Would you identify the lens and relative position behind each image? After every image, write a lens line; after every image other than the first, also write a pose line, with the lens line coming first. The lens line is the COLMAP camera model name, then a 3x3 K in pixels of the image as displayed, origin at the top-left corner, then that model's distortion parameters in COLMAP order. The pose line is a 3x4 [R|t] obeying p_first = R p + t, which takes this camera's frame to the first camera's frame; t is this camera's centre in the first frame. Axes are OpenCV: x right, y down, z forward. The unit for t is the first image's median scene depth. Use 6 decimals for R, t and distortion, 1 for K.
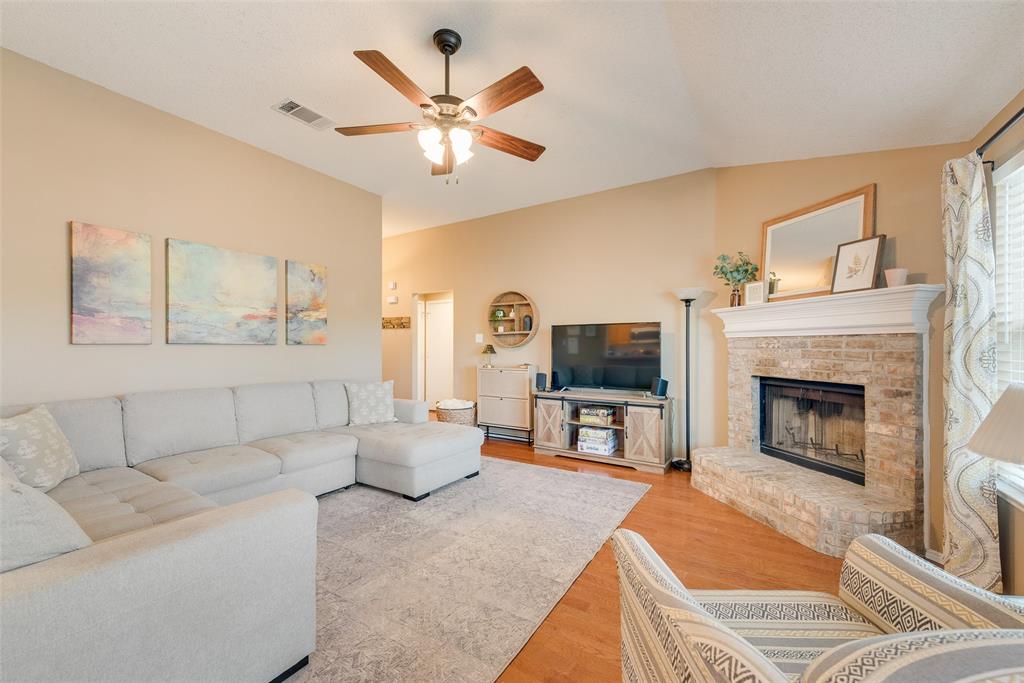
lens RADIAL K [[404.2, 0, 510.3], [0, 404.2, 343.3], [0, 0, 1]] dist [0.014448, -0.004749]
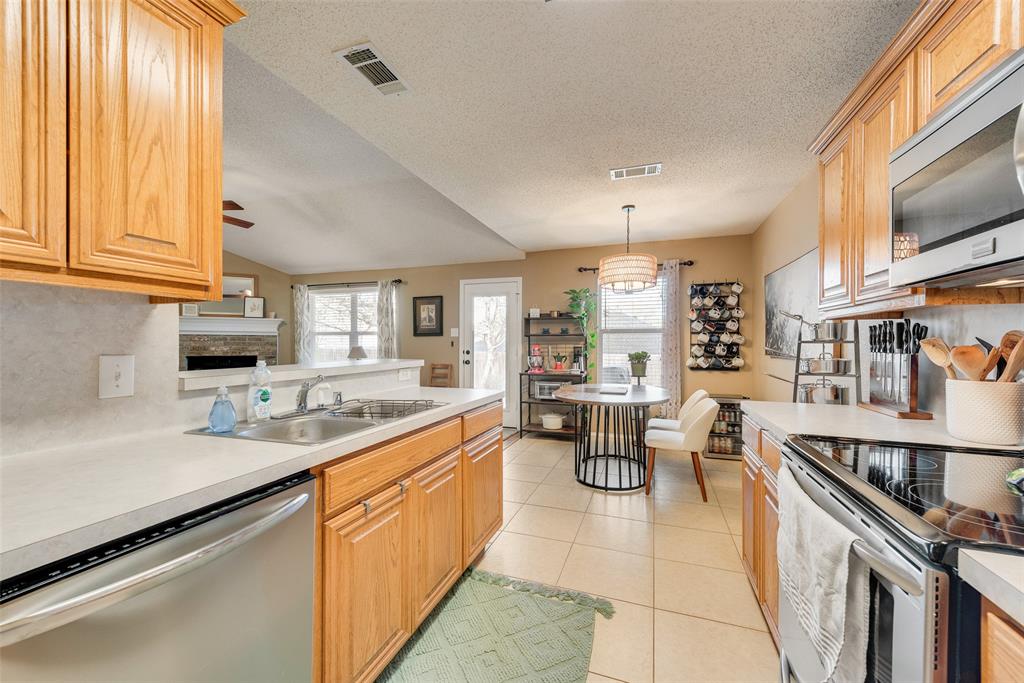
lens RADIAL K [[404.2, 0, 510.3], [0, 404.2, 343.3], [0, 0, 1]] dist [0.014448, -0.004749]
pose [[-0.212453, -0.000056, 0.977171, -1.413227], [-0.009512, 0.999953, -0.002011, 0.013229], [-0.977125, -0.009722, -0.212444, 0.006654]]
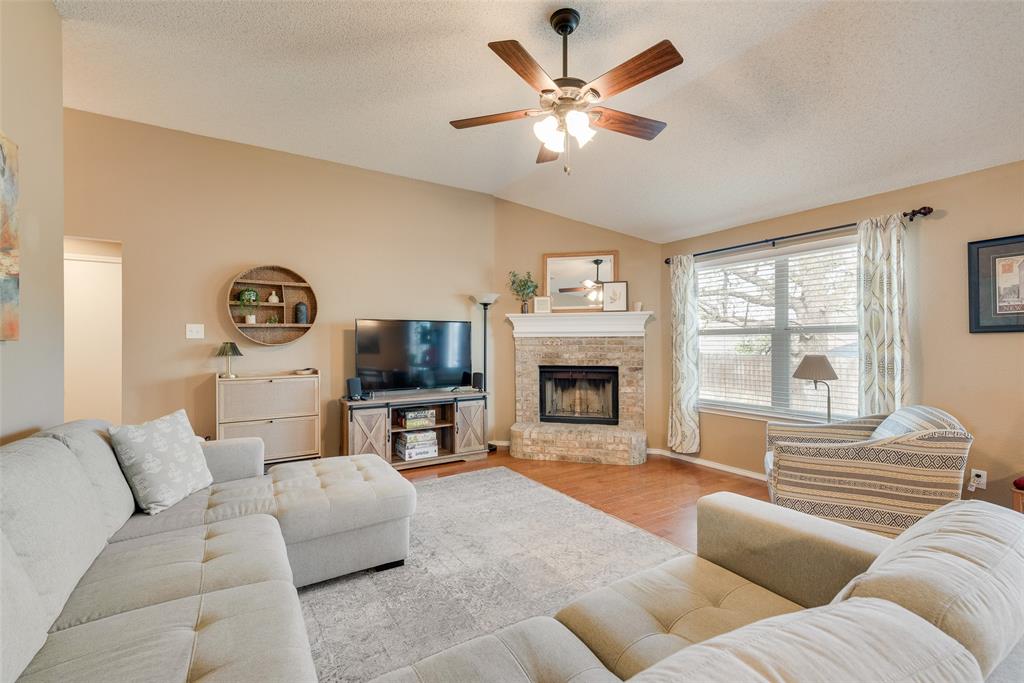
lens RADIAL K [[437.6, 0, 514.3], [0, 437.6, 340.6], [0, 0, 1]] dist [0.014798, -0.006406]
pose [[0.435725, 0.006072, 0.900059, -0.741468], [-0.003129, 0.999981, -0.005231, 0.004293], [-0.900074, -0.000537, 0.435736, 0.436968]]
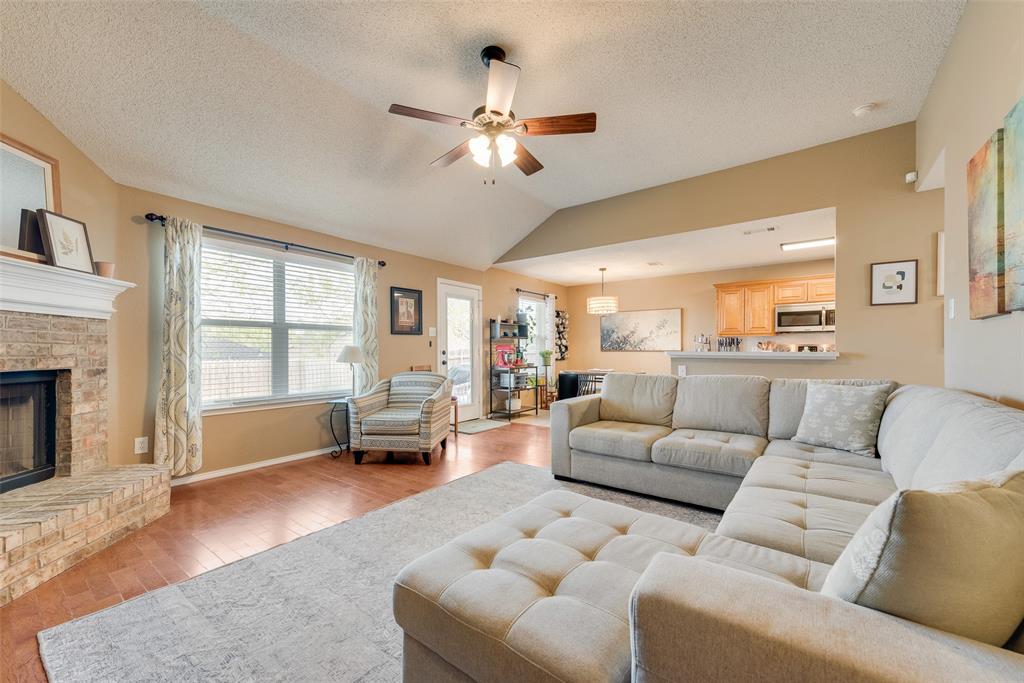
lens RADIAL K [[404.2, 0, 510.3], [0, 404.2, 343.3], [0, 0, 1]] dist [0.014448, -0.004749]
pose [[-0.996069, 0.000755, 0.088583, -0.196290], [-0.001262, 0.999741, -0.022721, 0.047185], [-0.088577, -0.022743, -0.995810, 1.398613]]
